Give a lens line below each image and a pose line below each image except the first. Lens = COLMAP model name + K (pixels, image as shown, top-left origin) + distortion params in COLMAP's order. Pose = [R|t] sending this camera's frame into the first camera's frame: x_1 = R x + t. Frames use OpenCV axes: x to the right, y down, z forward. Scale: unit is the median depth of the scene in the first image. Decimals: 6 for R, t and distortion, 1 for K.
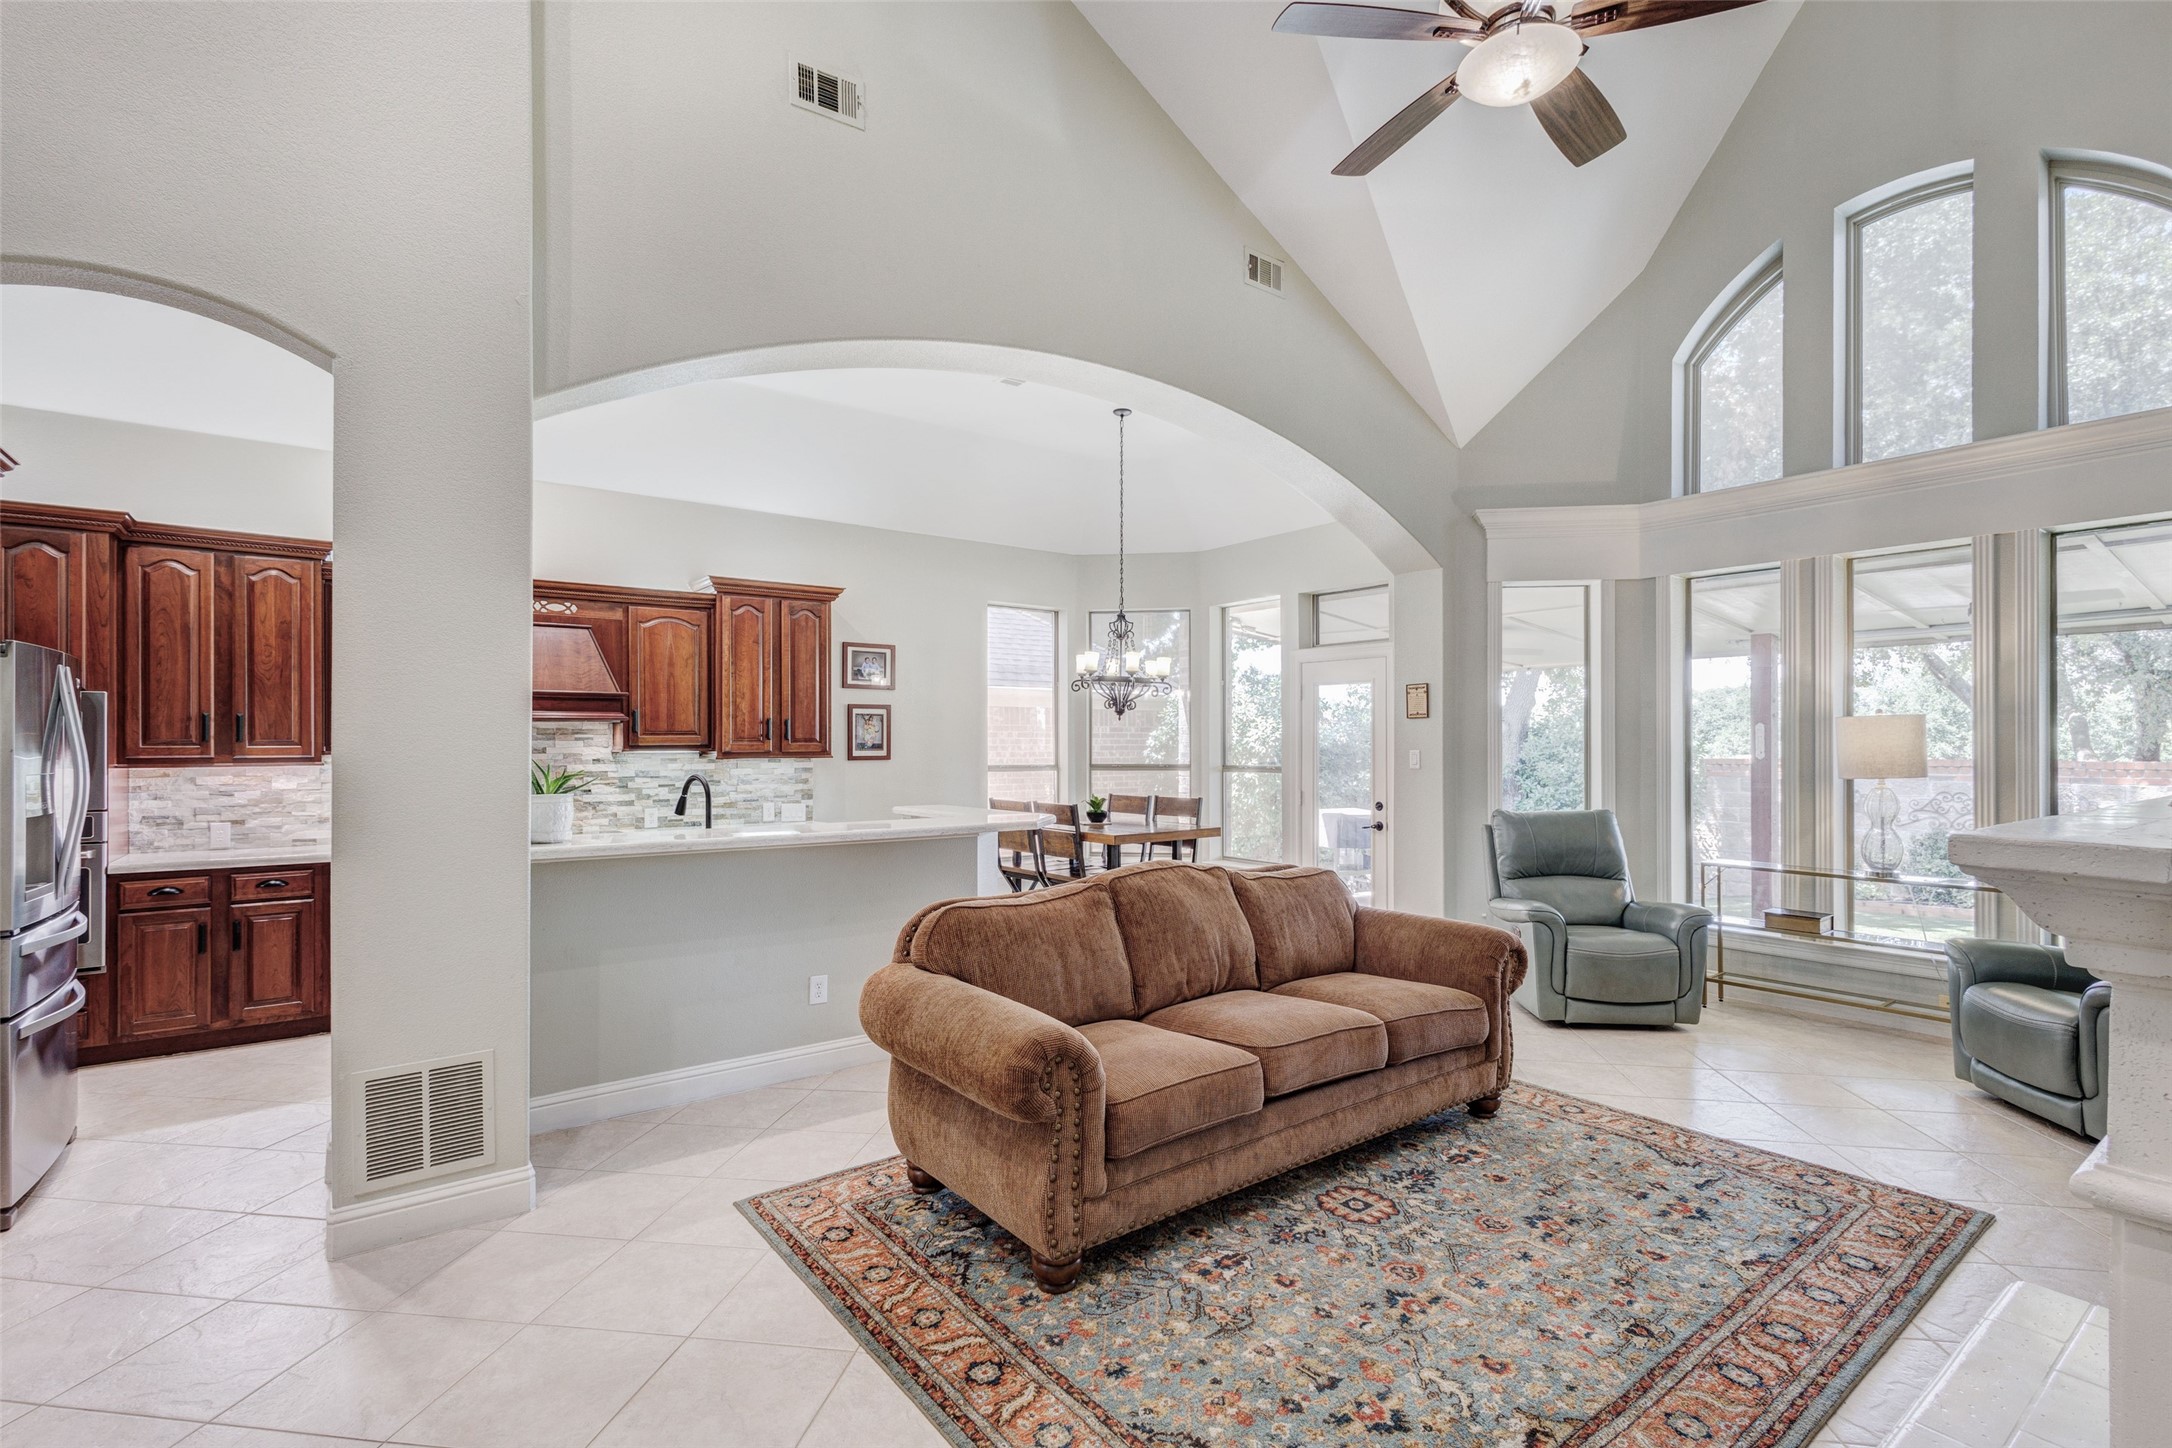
lens RADIAL K [[995.5, 0, 1085.9], [0, 995.5, 738.8], [0, 0, 1]] dist [0.003743, -0.001198]
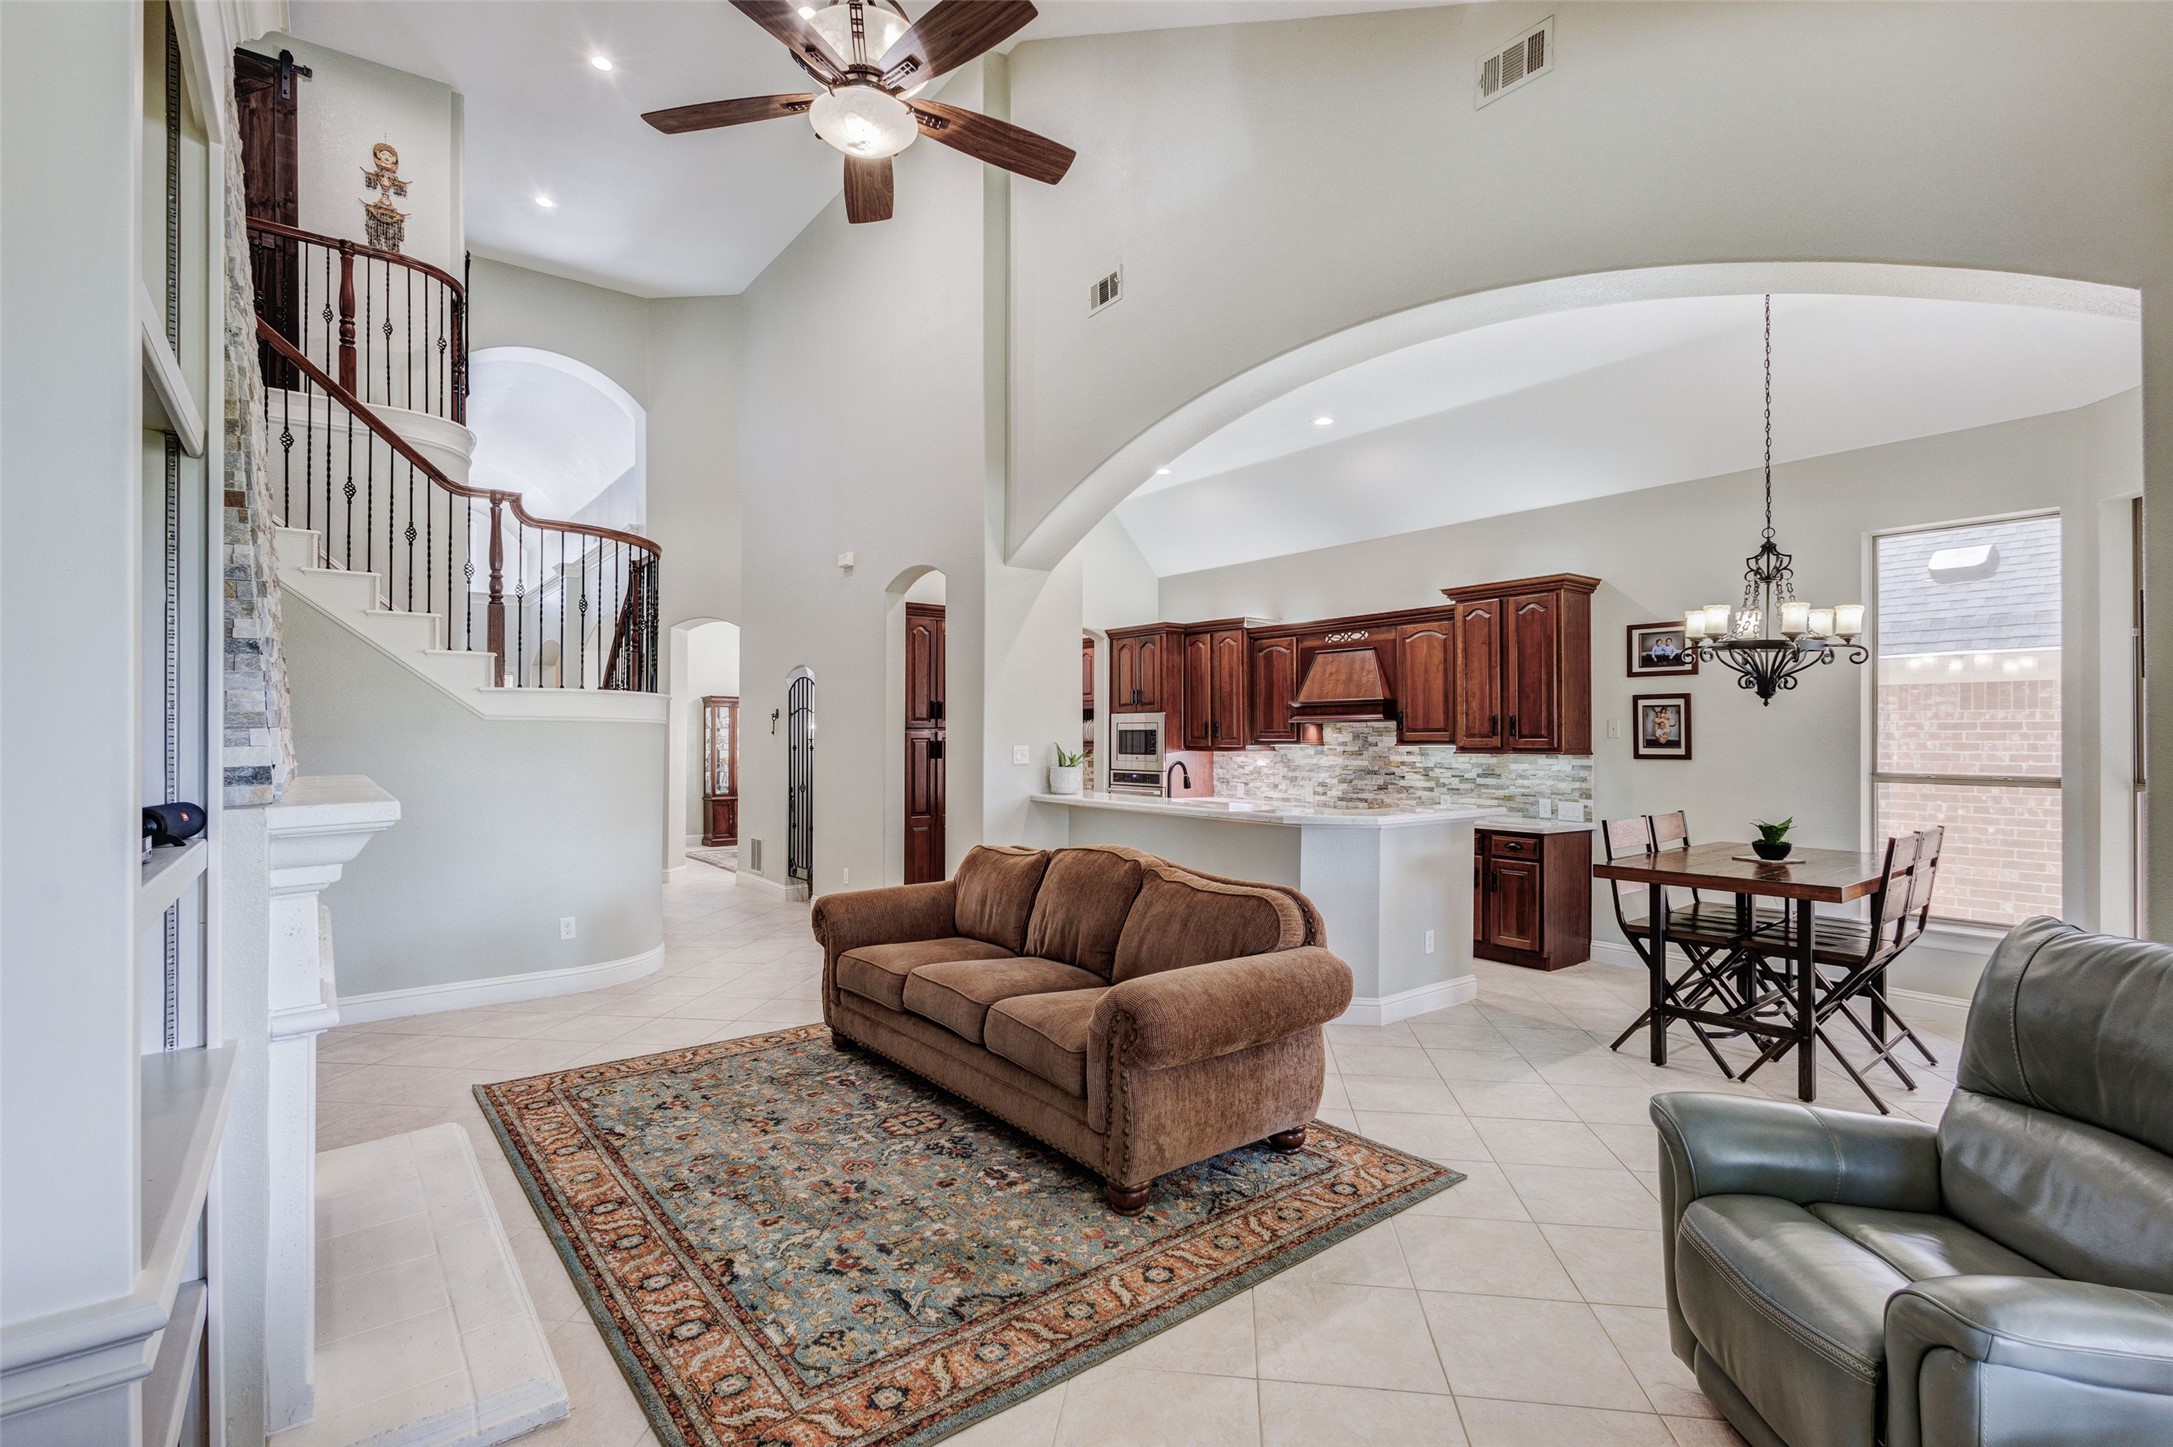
lens RADIAL K [[976.0, 0, 1086.5], [0, 976.0, 723.5], [0, 0, 1]] dist [0.000528, 0.000034]
pose [[0.037844, -0.012795, -0.999202, 1.195320], [0.002853, 0.999915, -0.012696, -0.000272], [0.999280, -0.002371, 0.037877, 0.951652]]
